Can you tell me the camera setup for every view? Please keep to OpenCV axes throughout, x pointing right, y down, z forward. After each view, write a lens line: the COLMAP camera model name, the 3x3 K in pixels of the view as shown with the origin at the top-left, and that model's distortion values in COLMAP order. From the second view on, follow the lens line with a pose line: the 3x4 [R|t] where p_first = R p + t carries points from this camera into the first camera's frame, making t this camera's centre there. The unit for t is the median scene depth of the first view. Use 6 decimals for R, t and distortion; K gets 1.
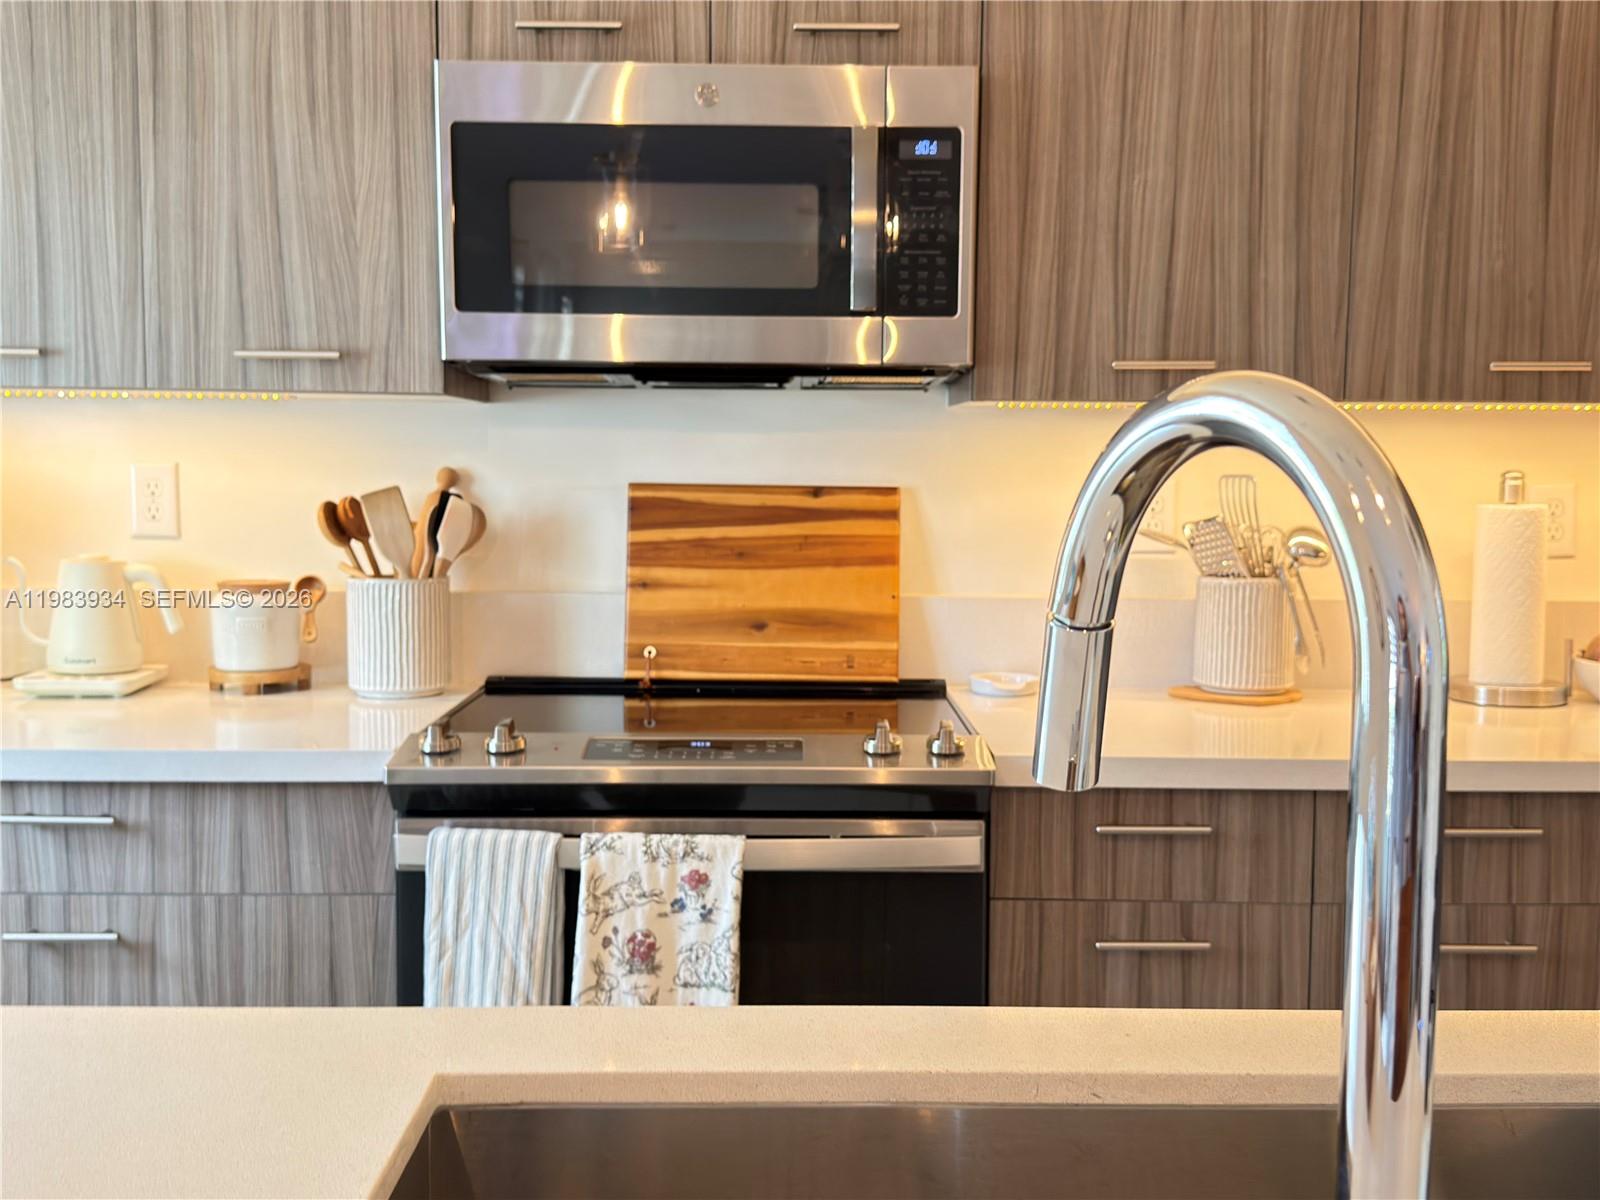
lens RADIAL K [[1642.9, 0, 803.8], [0, 1642.9, 599.9], [0, 0, 1]] dist [0.088411, 0.000000]
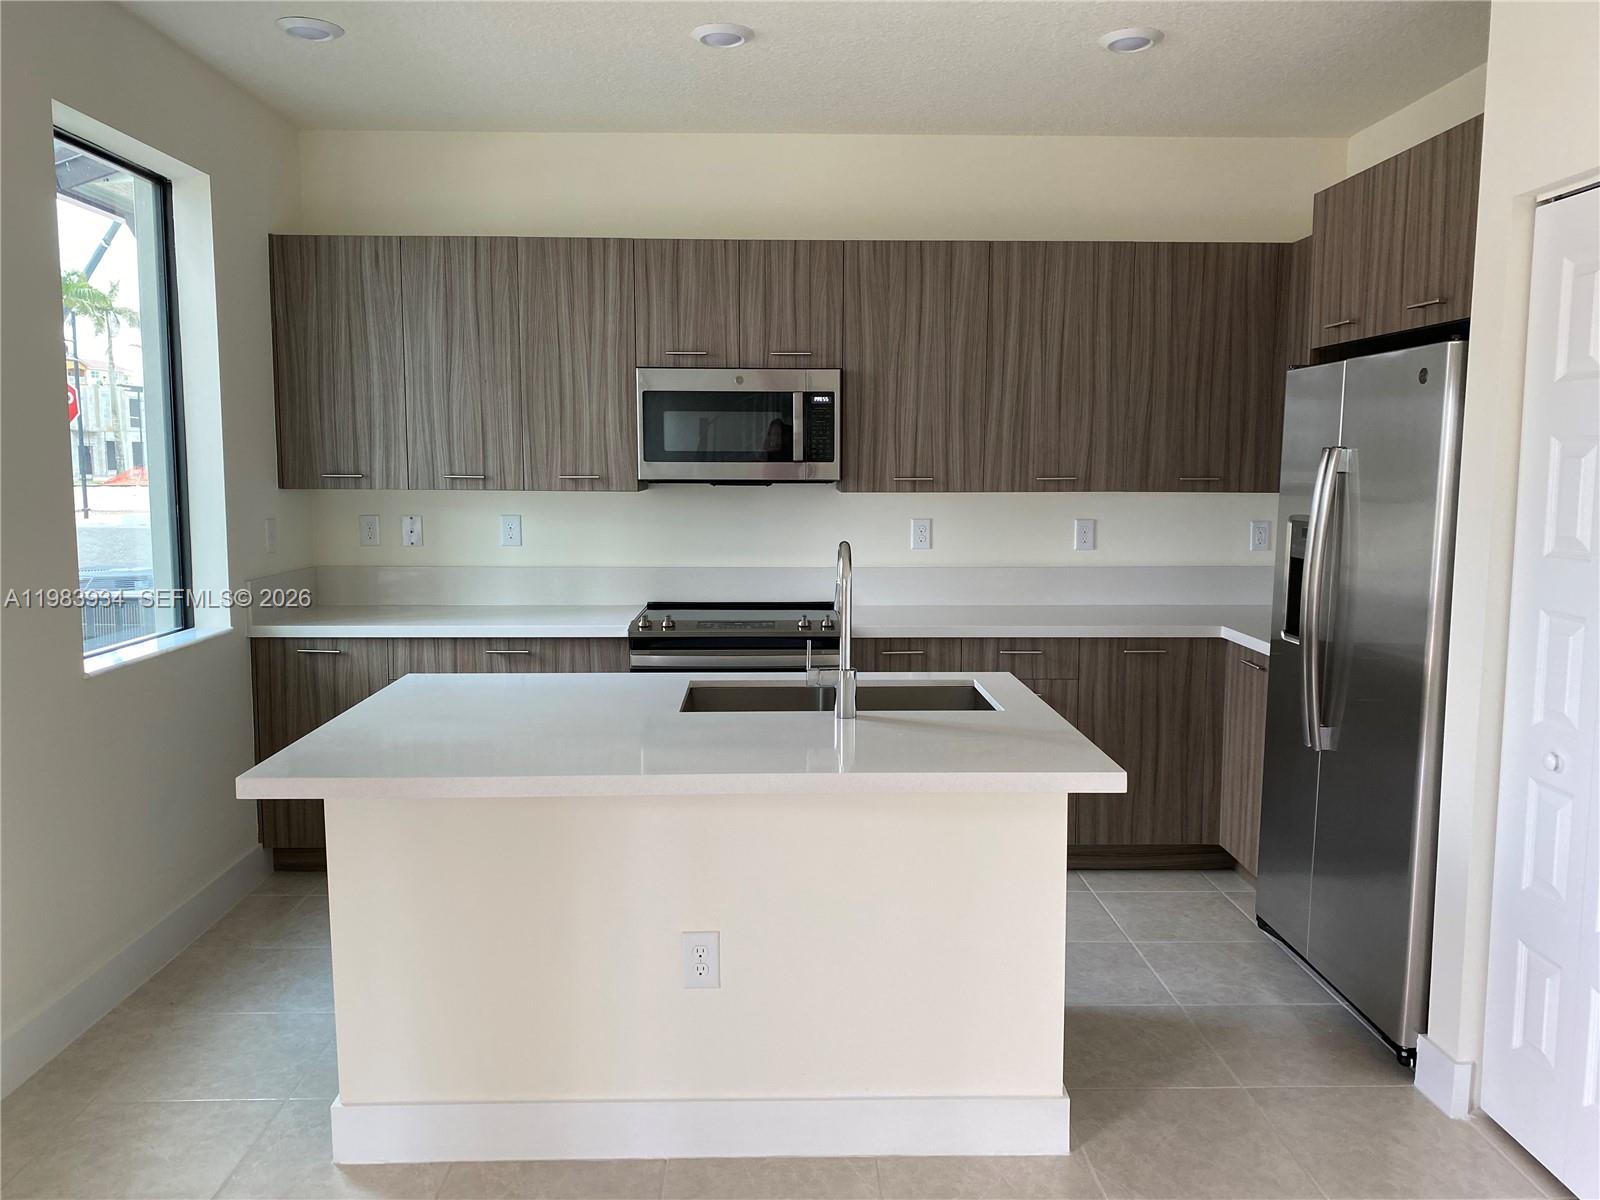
lens RADIAL K [[1219.0, 0, 797.4], [0, 1219.0, 594.7], [0, 0, 1]] dist [0.003535, 0.000326]
pose [[0.999961, -0.008448, 0.002721, 0.026998], [0.008361, 0.999496, 0.030622, -0.019776], [-0.002978, -0.030598, 0.999527, -0.955855]]
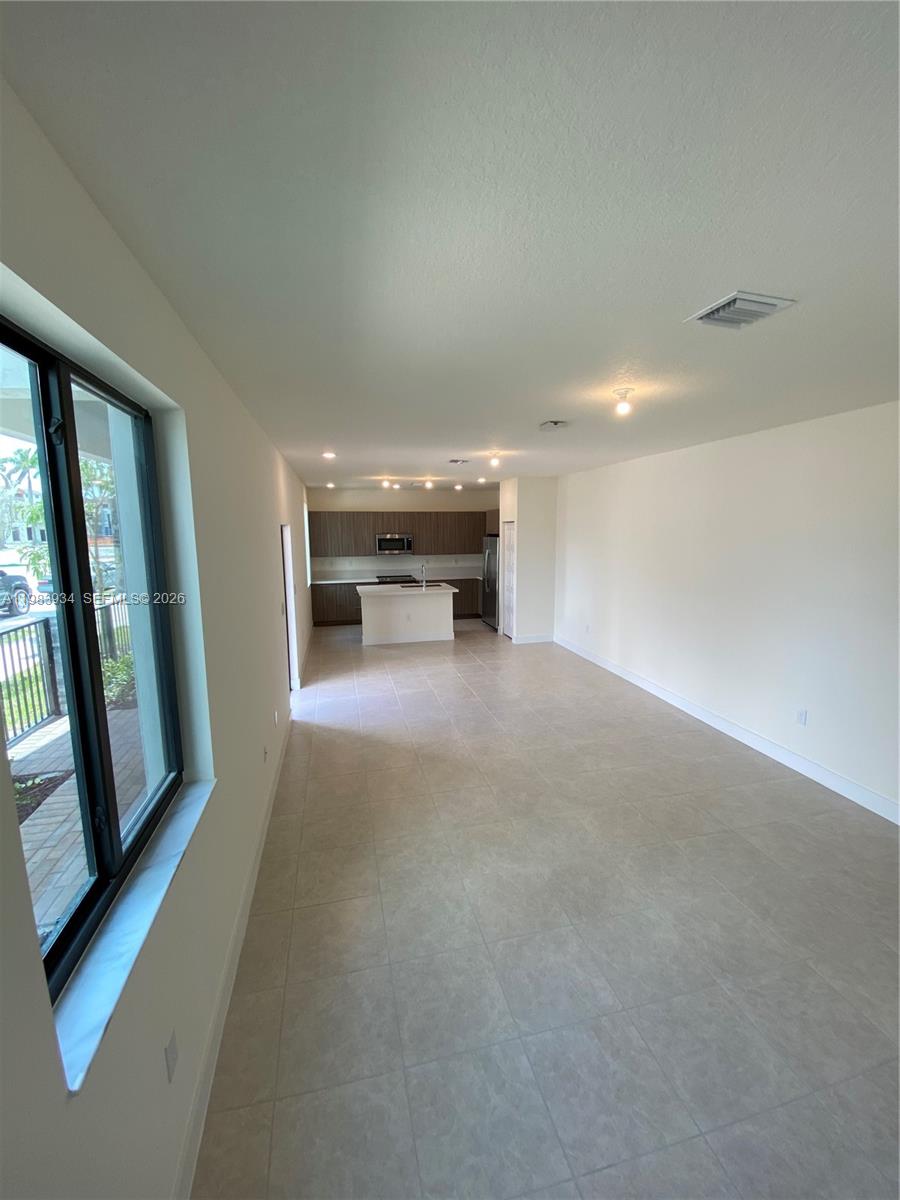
lens RADIAL K [[492.0, 0, 452.3], [0, 492.0, 602.1], [0, 0, 1]] dist [-0.001306, -0.000158]
pose [[0.975430, -0.049382, 0.214704, -0.531903], [0.034769, 0.996848, 0.071311, -0.007966], [-0.217548, -0.062094, 0.974072, -3.498339]]
